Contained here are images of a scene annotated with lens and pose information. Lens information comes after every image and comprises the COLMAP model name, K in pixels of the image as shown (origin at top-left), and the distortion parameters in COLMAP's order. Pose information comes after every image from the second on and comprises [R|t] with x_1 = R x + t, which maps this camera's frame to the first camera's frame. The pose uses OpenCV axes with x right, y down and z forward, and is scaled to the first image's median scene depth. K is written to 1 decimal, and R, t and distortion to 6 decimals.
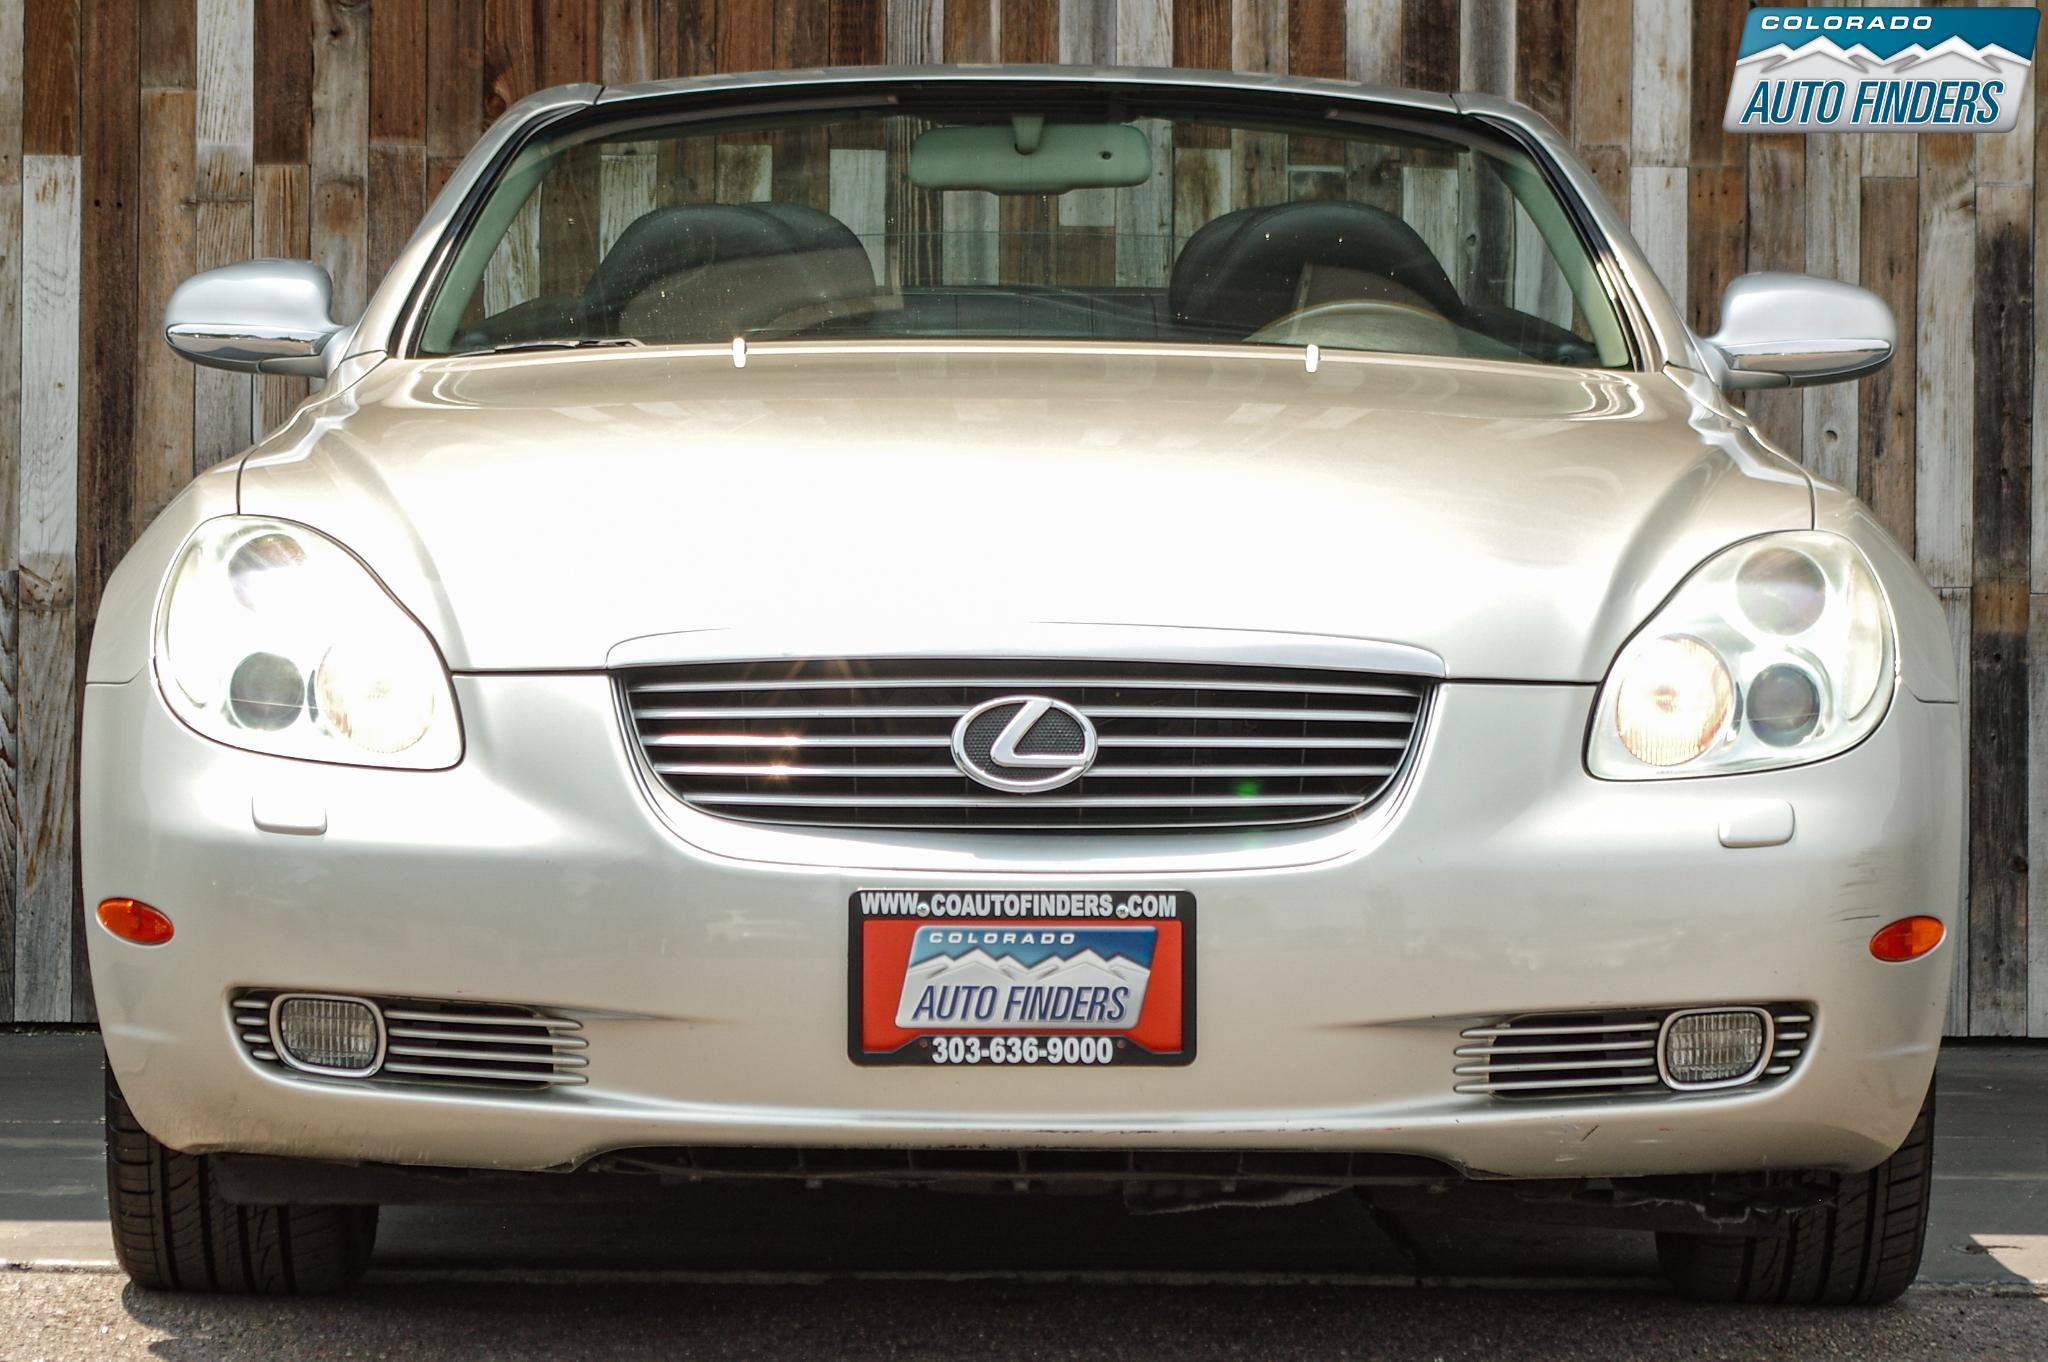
lens RADIAL K [[5637.3, 0, 980.8], [0, 5637.3, 663.0], [0, 0, 1]] dist [0.057890, 0.000000]
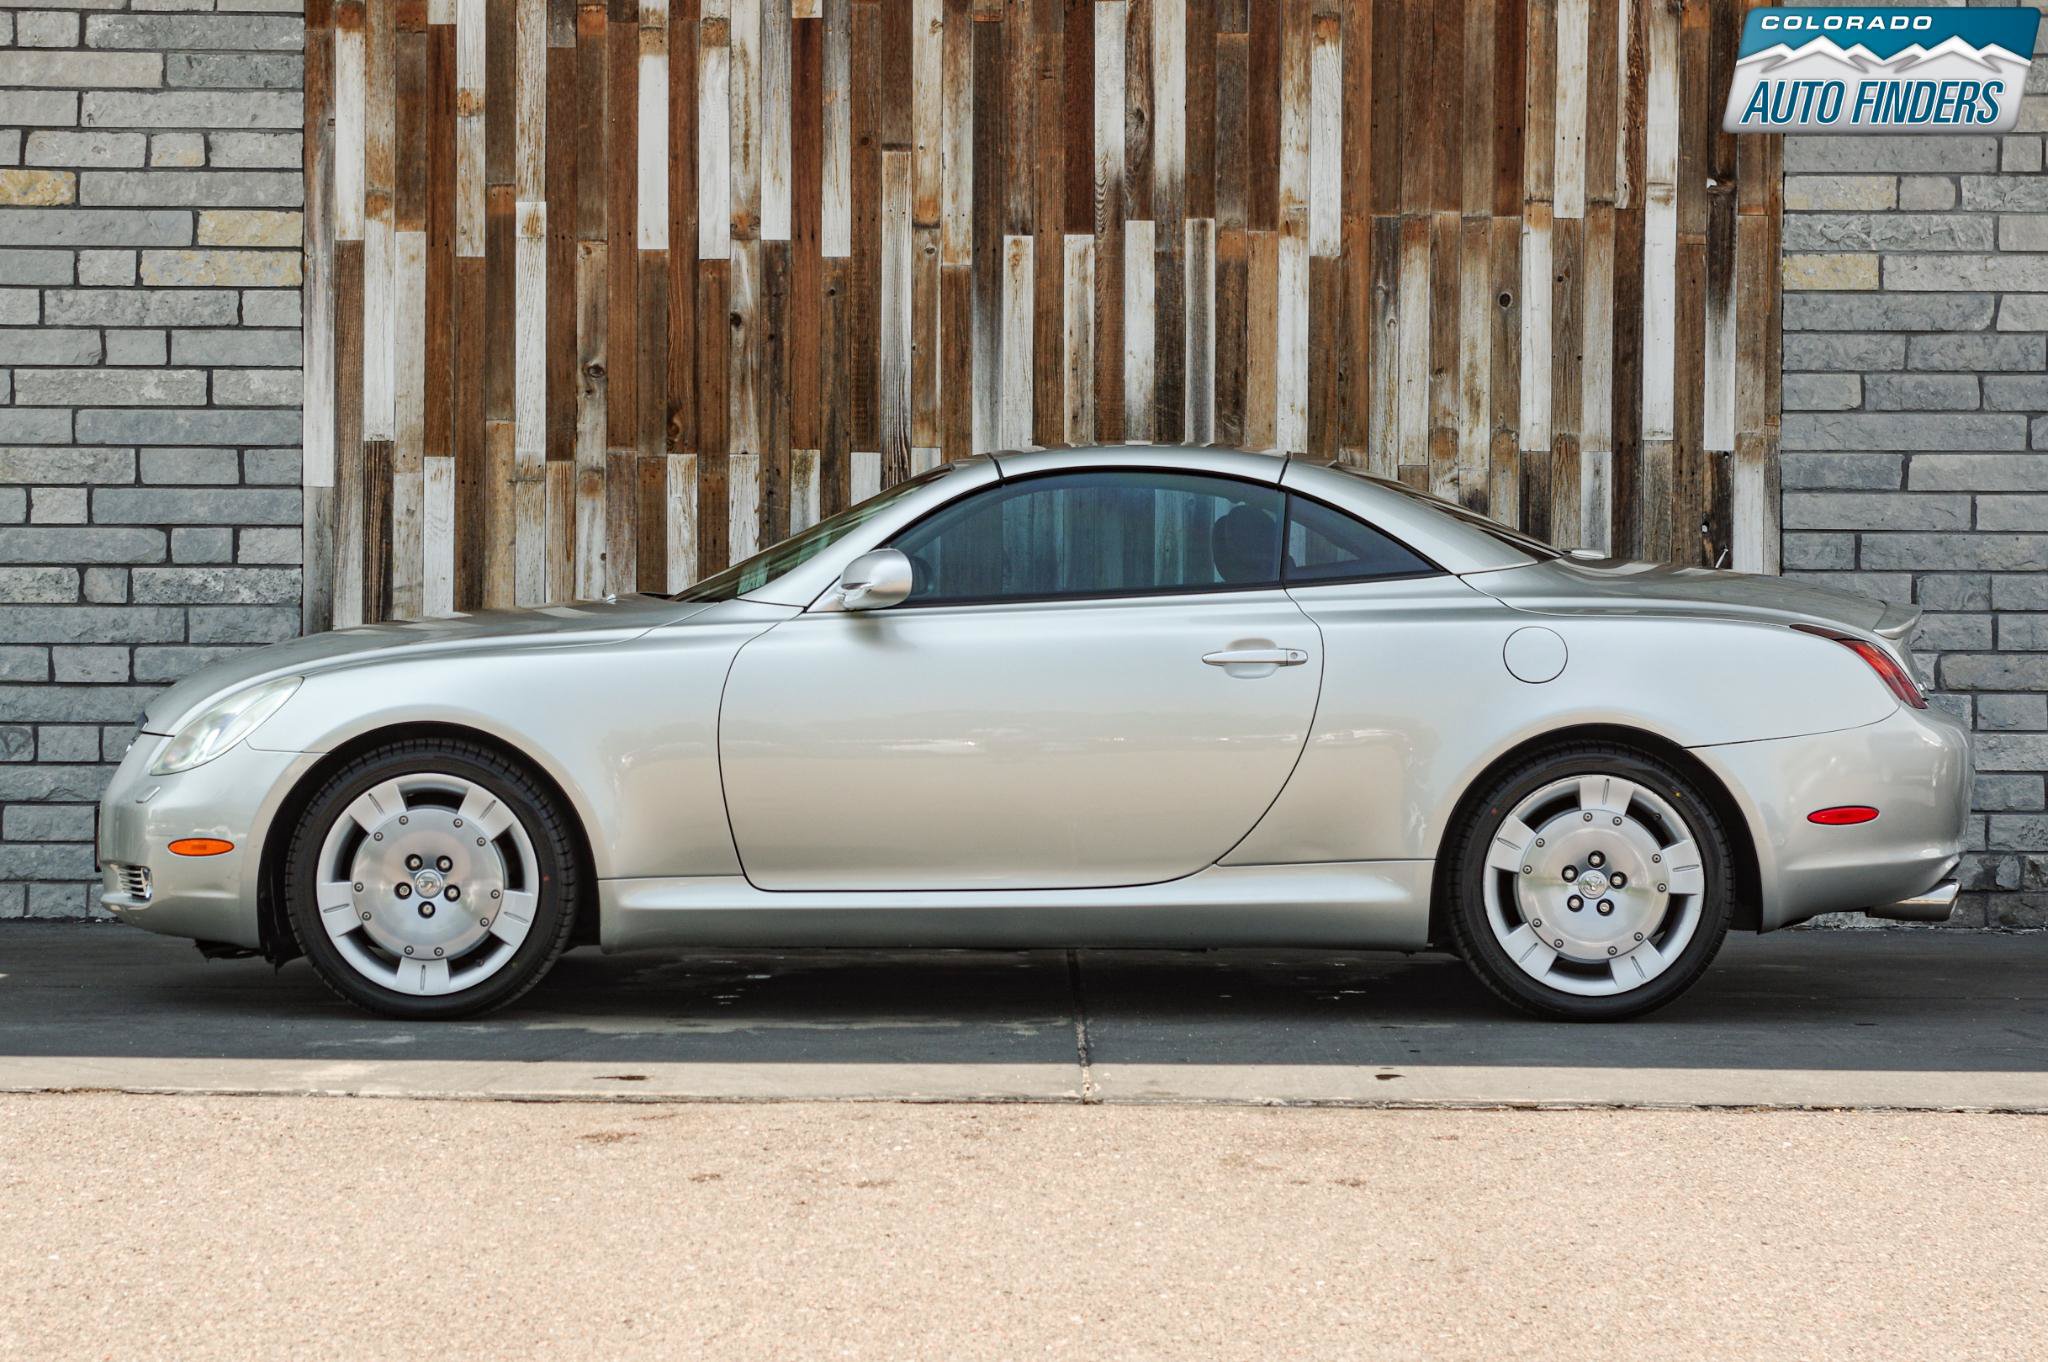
lens RADIAL K [[5637.3, 0, 875.0], [0, 5637.3, 701.5], [0, 0, 1]] dist [0.057890, 0.000000]
pose [[0.999598, -0.002091, -0.028267, 0.034382], [0.002008, 0.999994, -0.002960, -0.002196], [0.028273, 0.002902, 0.999596, -0.881677]]
